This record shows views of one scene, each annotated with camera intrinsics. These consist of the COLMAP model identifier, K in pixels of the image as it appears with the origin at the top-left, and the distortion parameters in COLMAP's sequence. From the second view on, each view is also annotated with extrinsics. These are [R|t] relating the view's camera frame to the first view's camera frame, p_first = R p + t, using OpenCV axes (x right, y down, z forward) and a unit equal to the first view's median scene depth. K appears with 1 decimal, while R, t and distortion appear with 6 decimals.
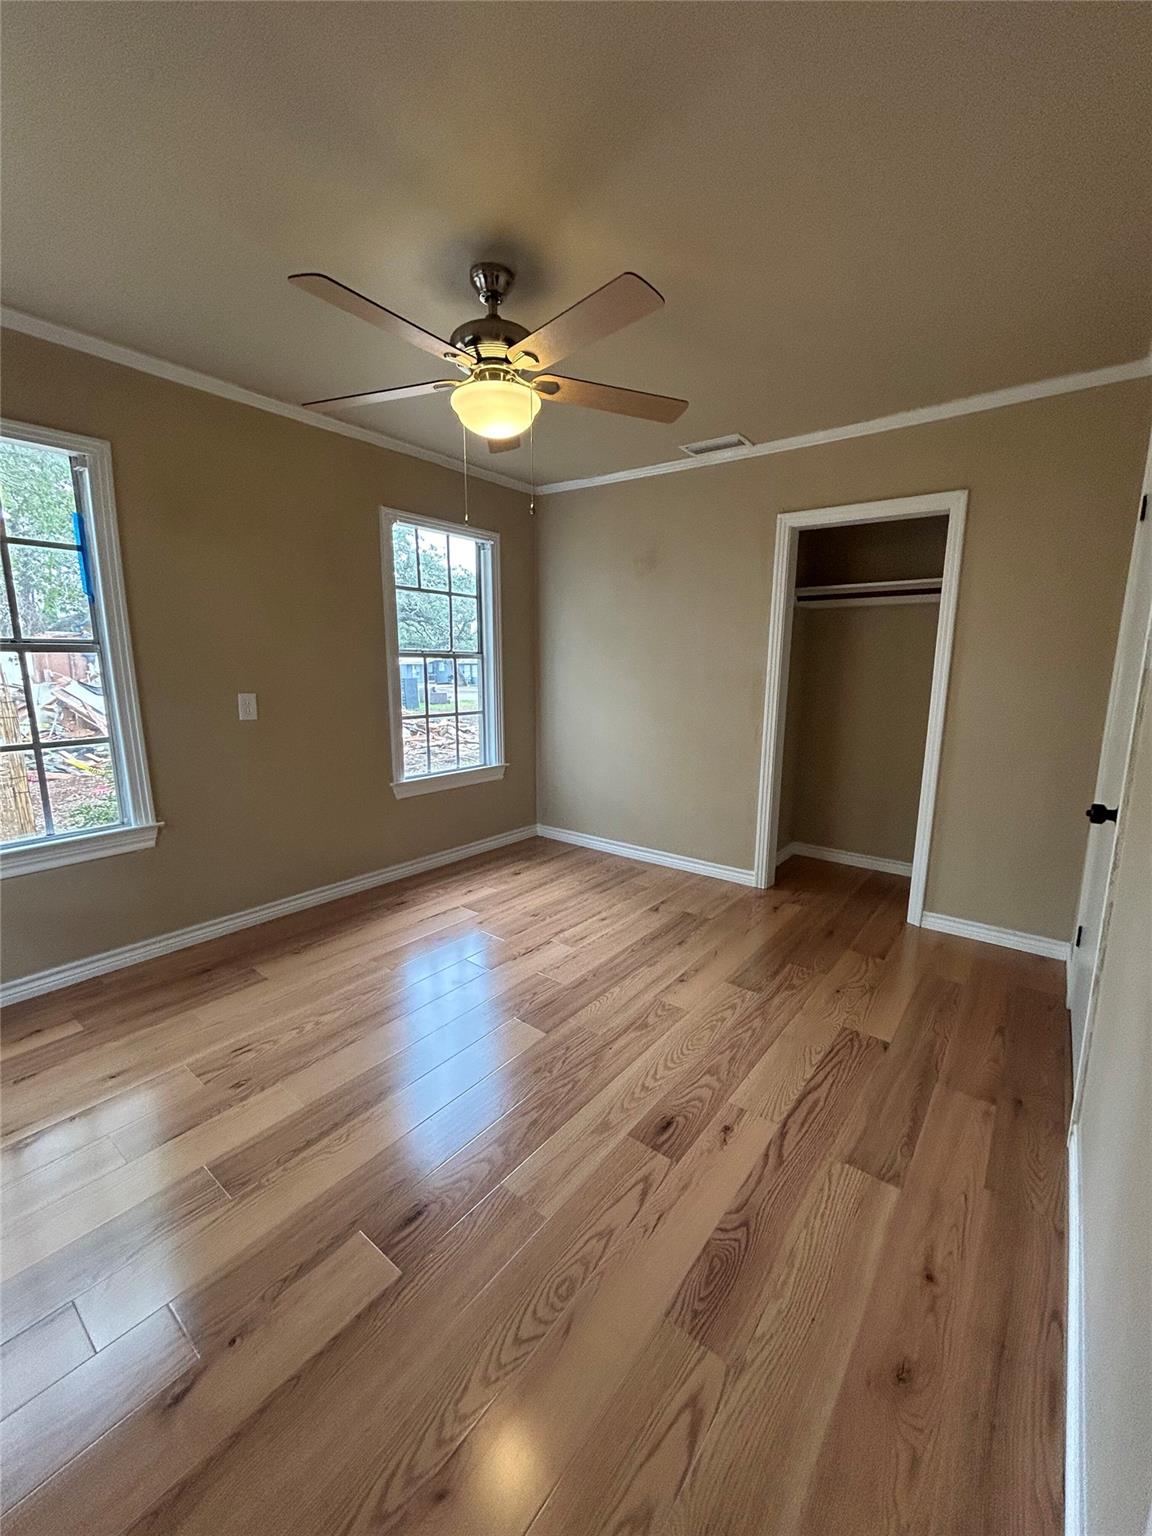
lens RADIAL K [[612.6, 0, 578.6], [0, 612.6, 771.7], [0, 0, 1]] dist [-0.000180, -0.000267]
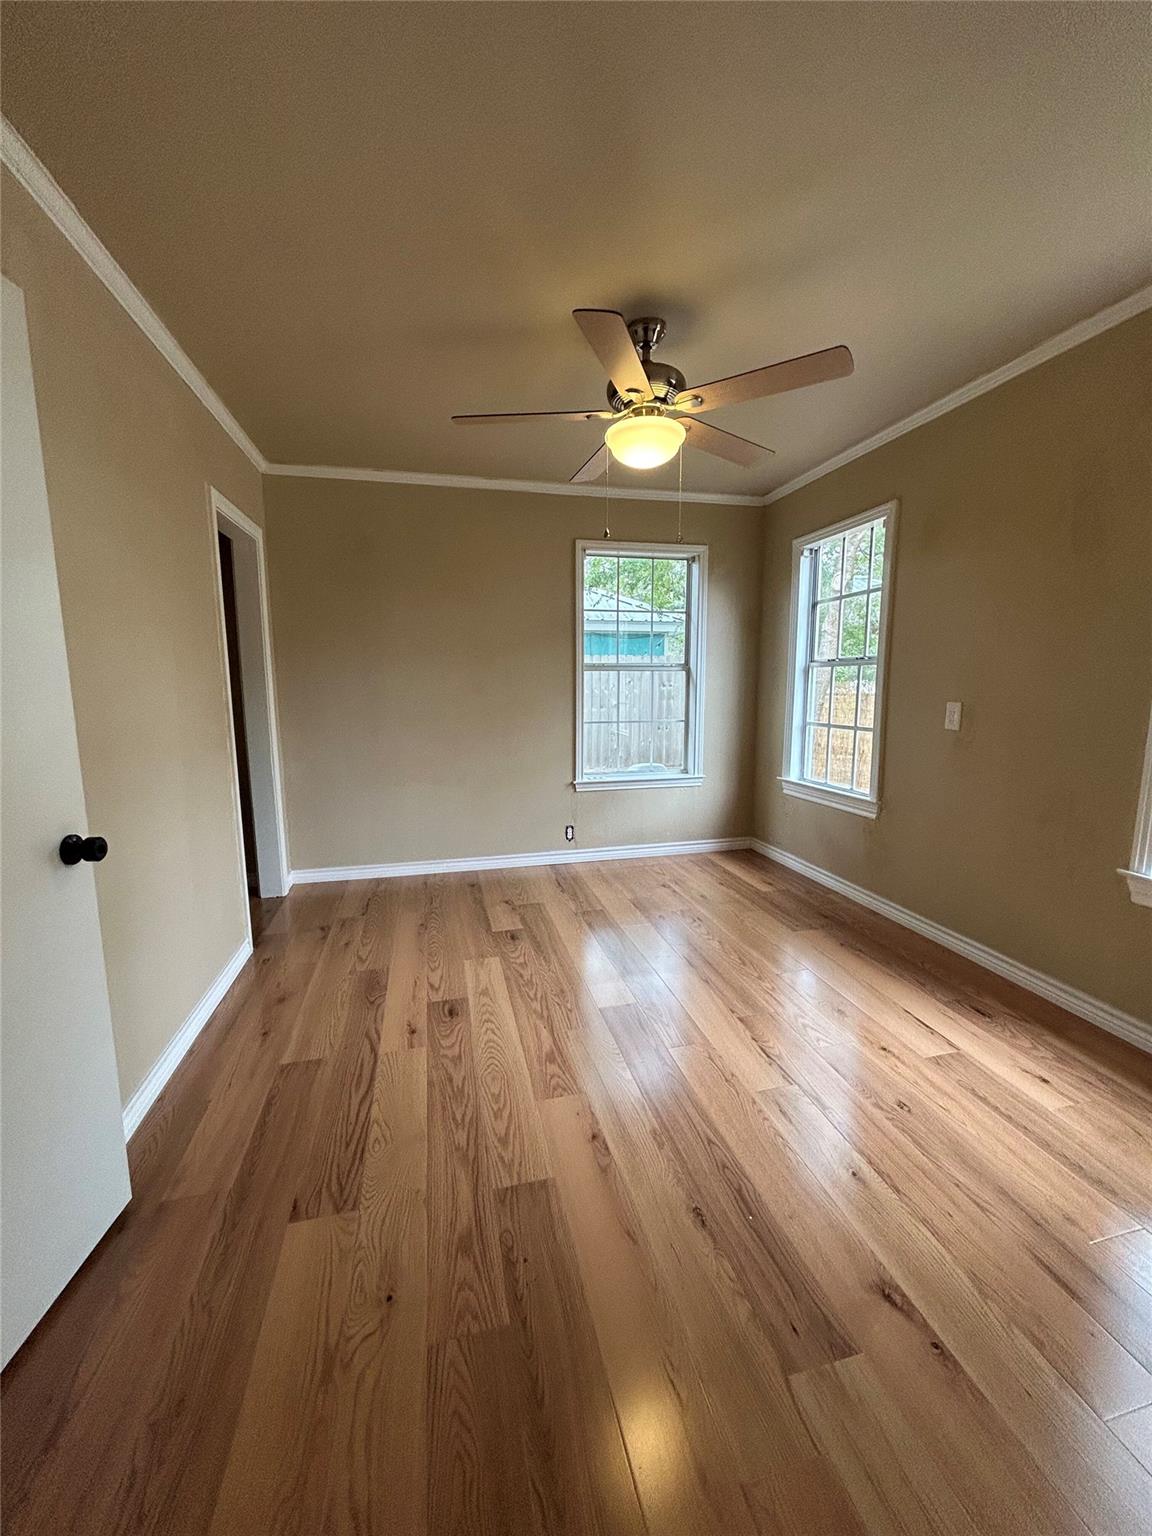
lens RADIAL K [[612.6, 0, 578.6], [0, 612.6, 771.7], [0, 0, 1]] dist [-0.000180, -0.000267]
pose [[-0.616078, 0.118046, -0.778790, 0.637301], [-0.134942, 0.958273, 0.252000, -0.204154], [0.776040, 0.260343, -0.574441, 1.232789]]
